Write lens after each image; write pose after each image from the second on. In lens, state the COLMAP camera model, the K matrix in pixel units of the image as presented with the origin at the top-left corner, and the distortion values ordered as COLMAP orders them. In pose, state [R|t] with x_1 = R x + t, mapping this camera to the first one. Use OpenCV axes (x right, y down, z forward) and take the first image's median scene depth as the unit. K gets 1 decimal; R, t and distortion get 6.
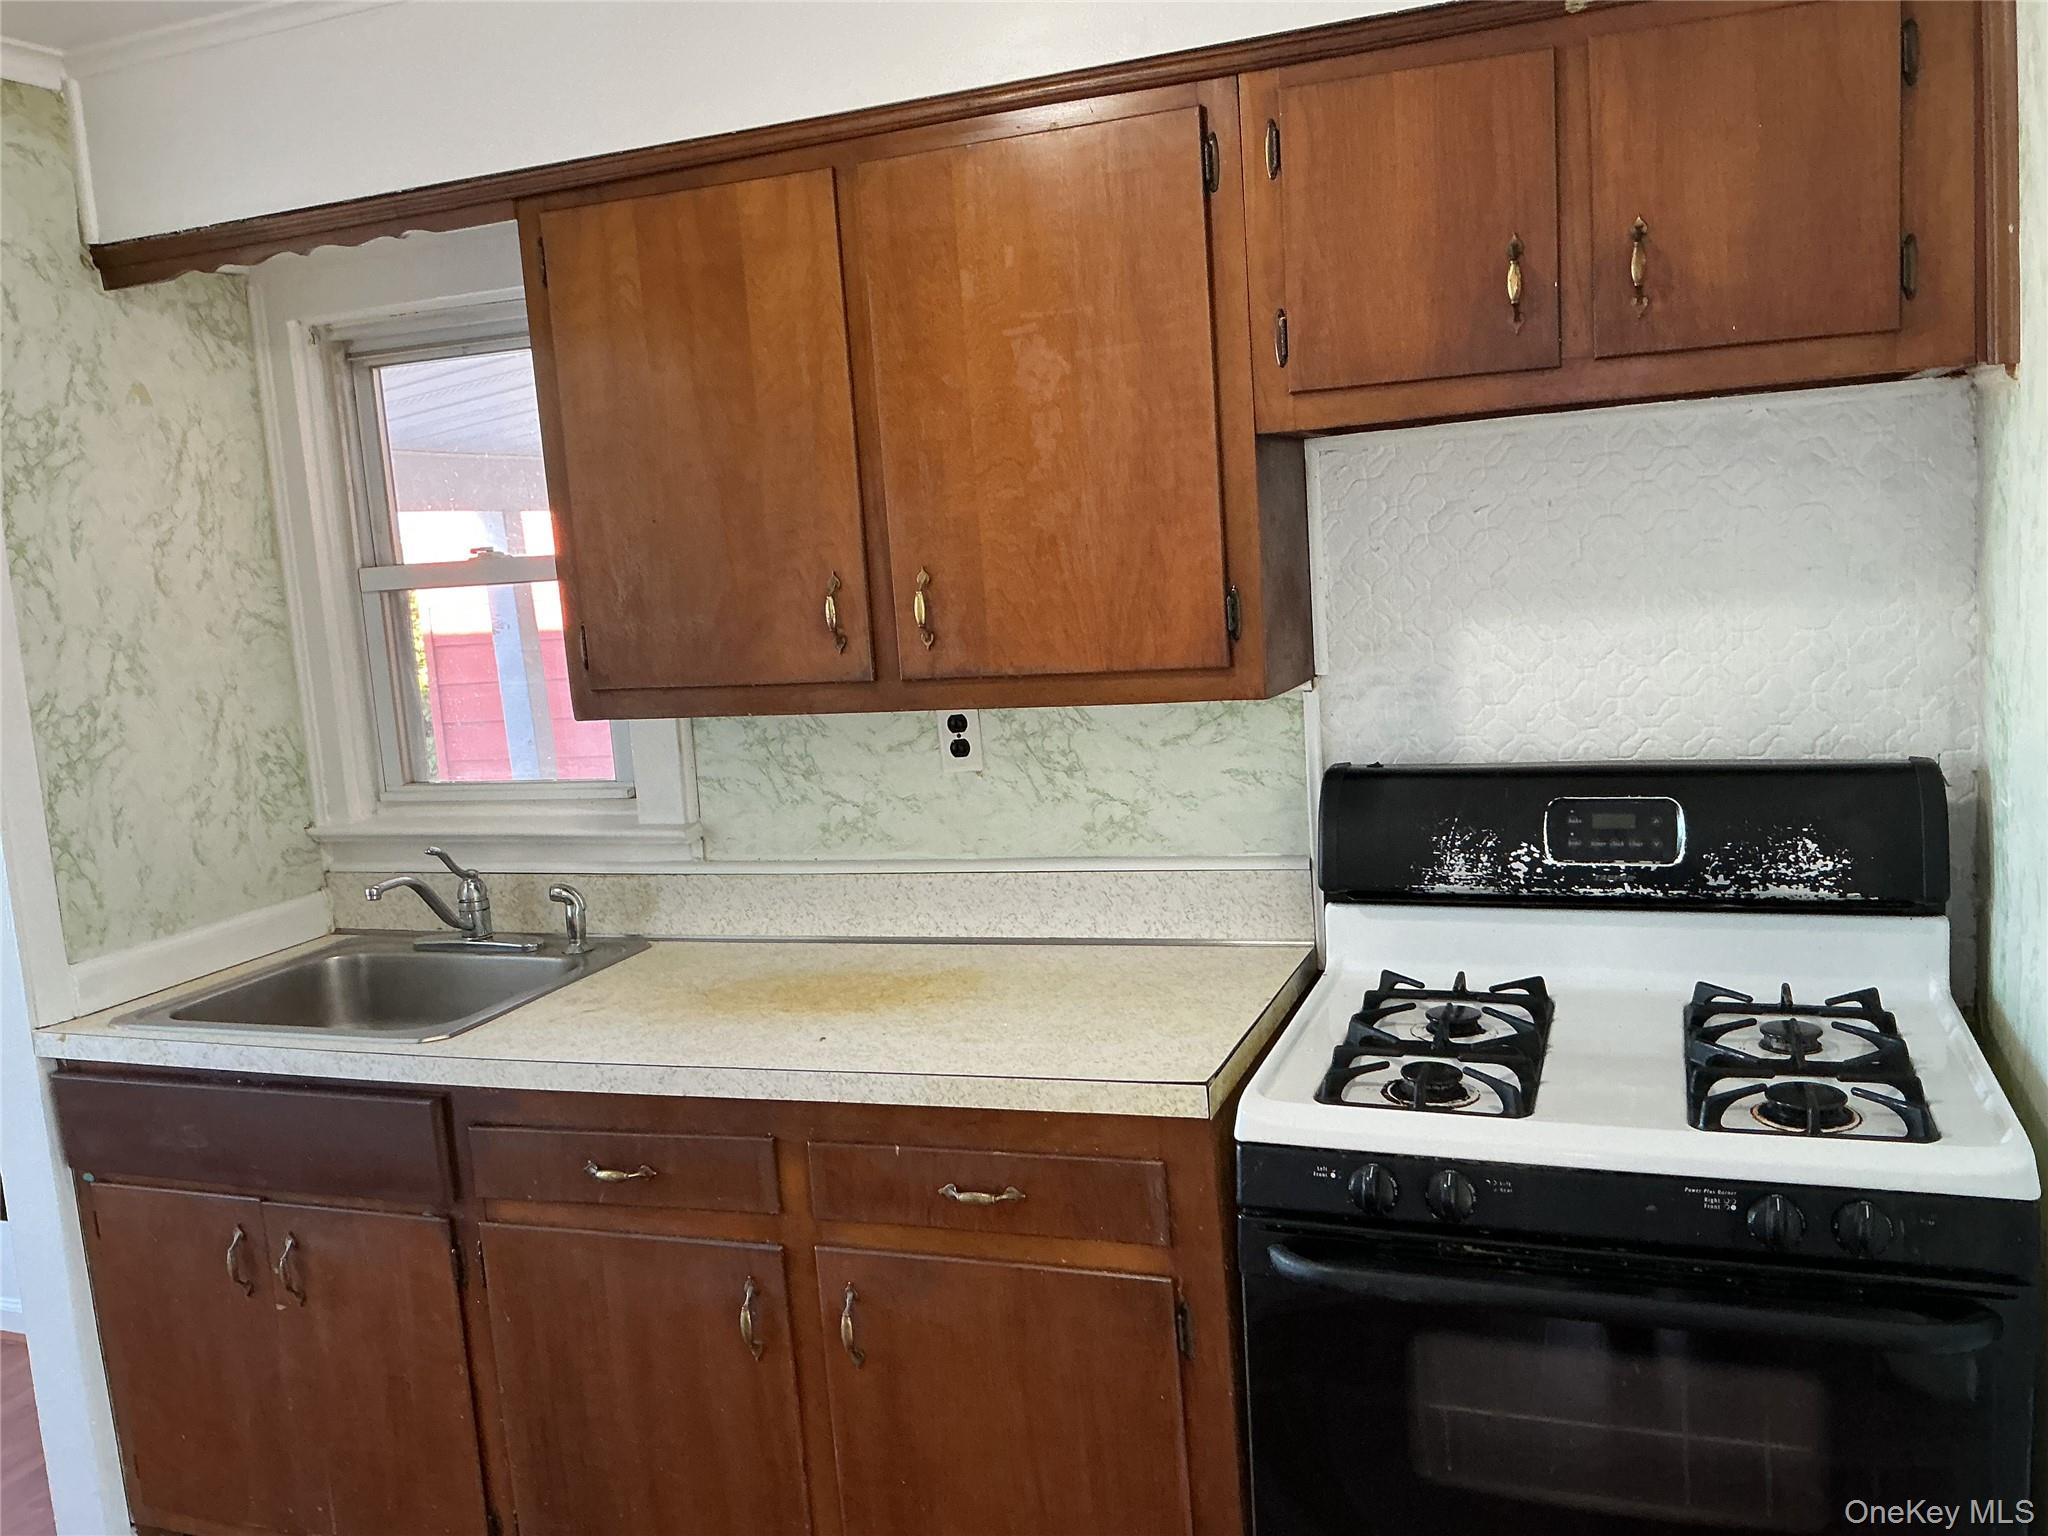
lens RADIAL K [[1700.6, 0, 1024.0], [0, 1700.6, 768.0], [0, 0, 1]] dist [0.085319, -0.152029]
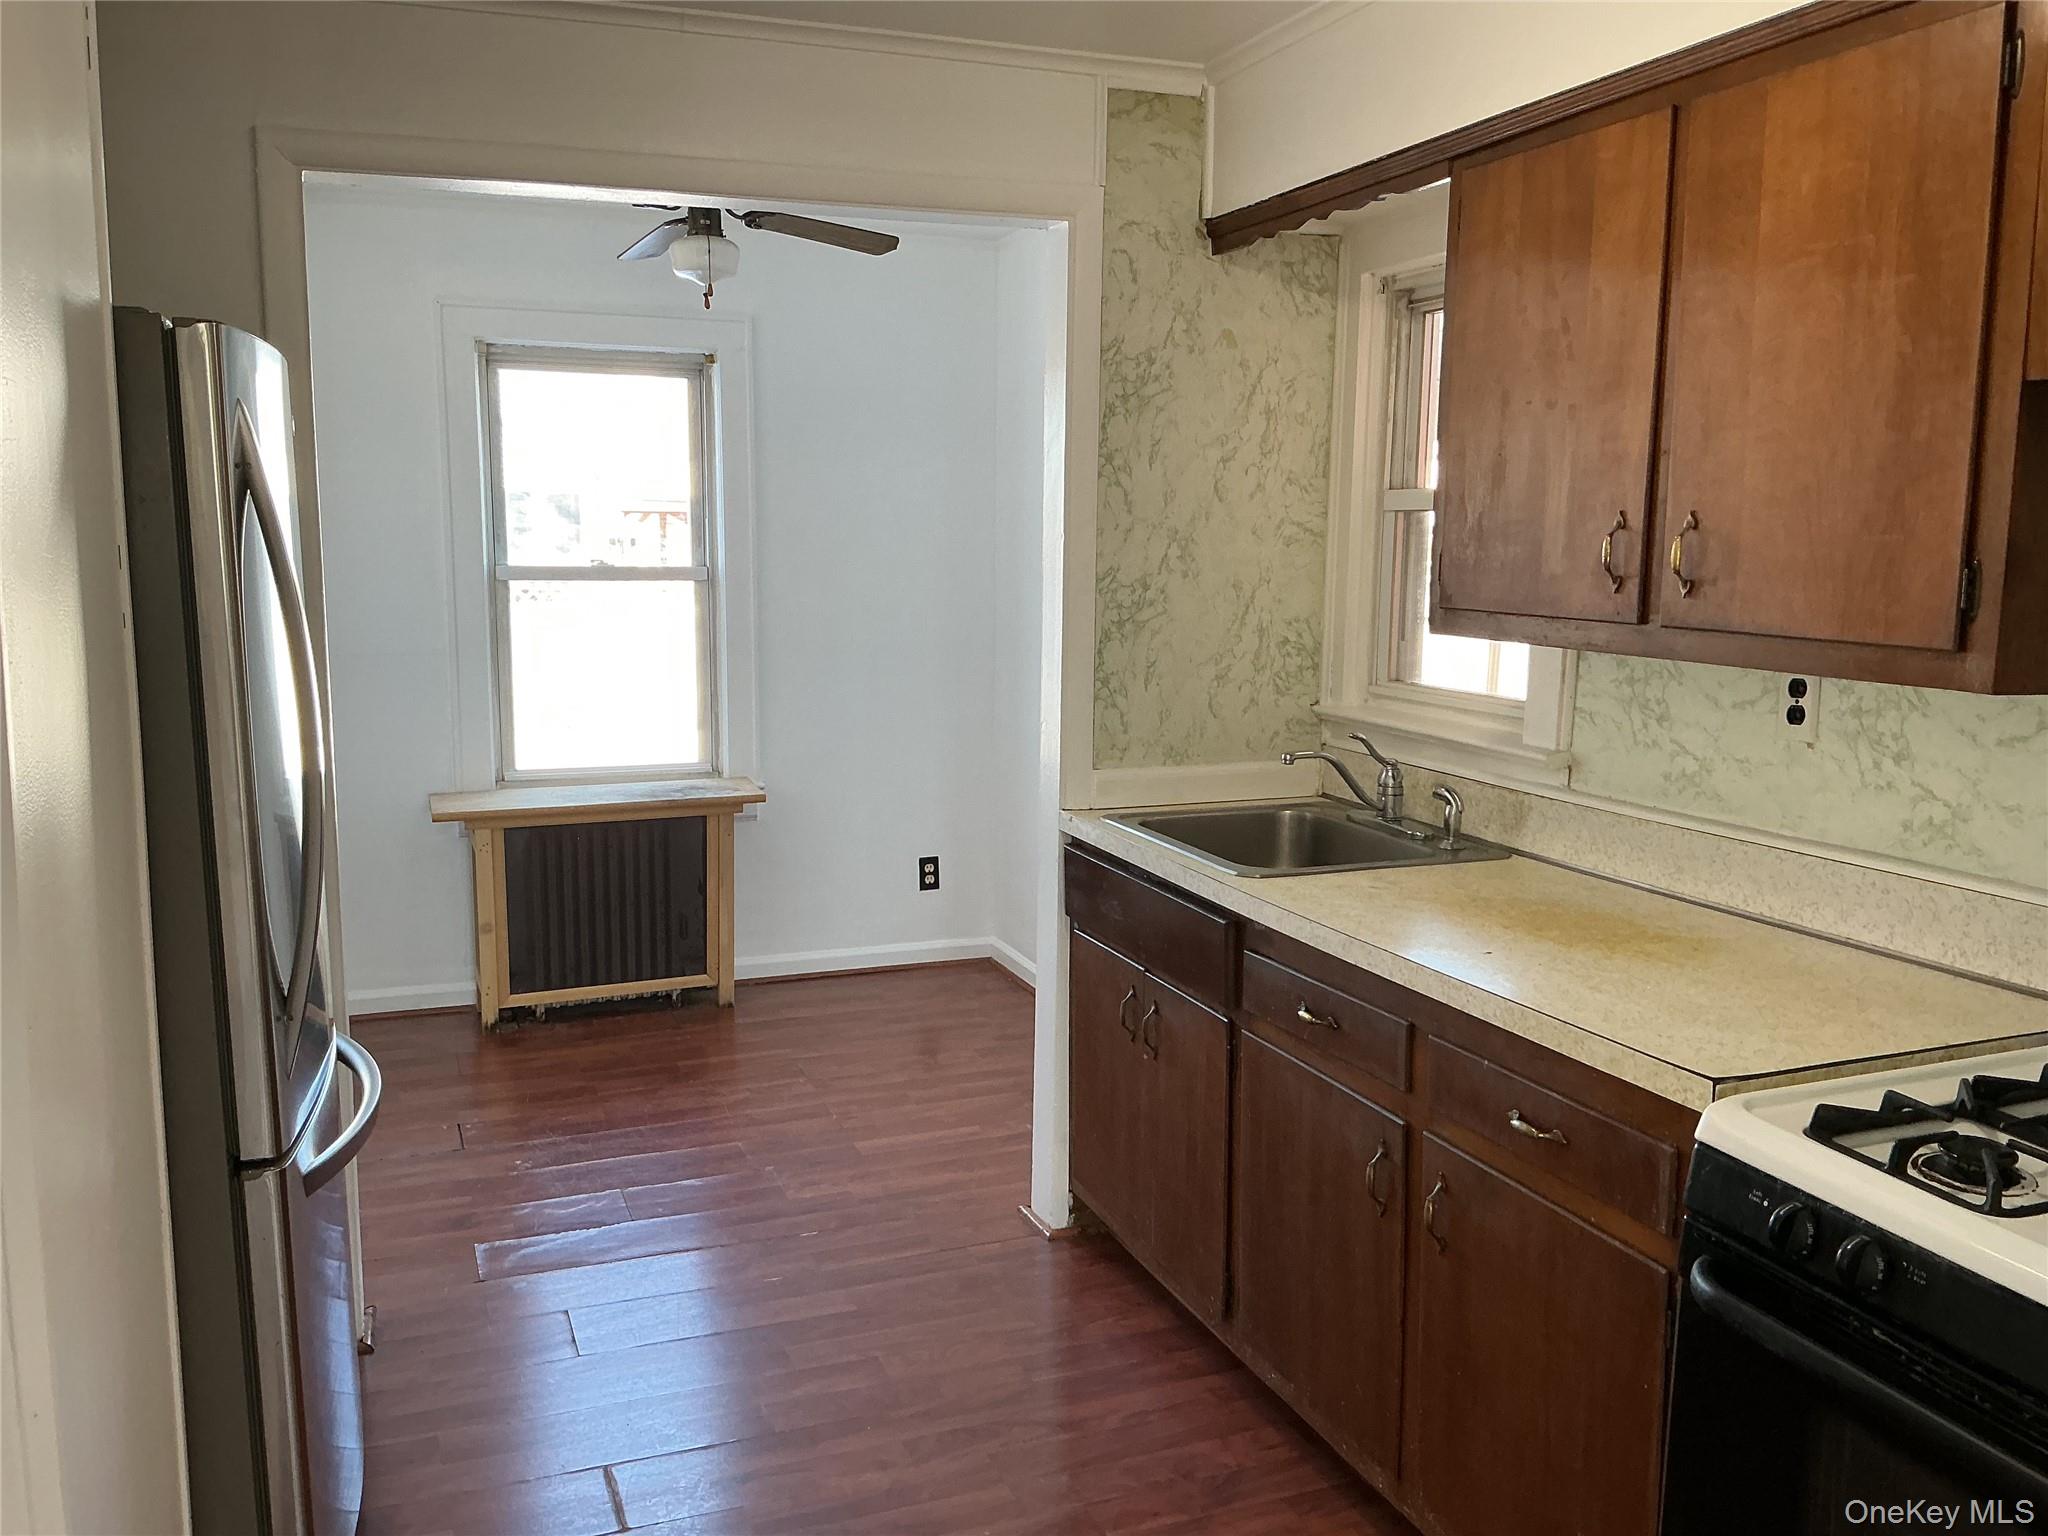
lens RADIAL K [[1684.0, 0, 1009.7], [0, 1684.0, 780.1], [0, 0, 1]] dist [0.105604, -0.199559]
pose [[0.656435, 0.186310, -0.731014, 0.358082], [-0.153870, 0.981719, 0.112034, -0.014855], [0.738524, 0.038938, 0.673102, 0.058597]]
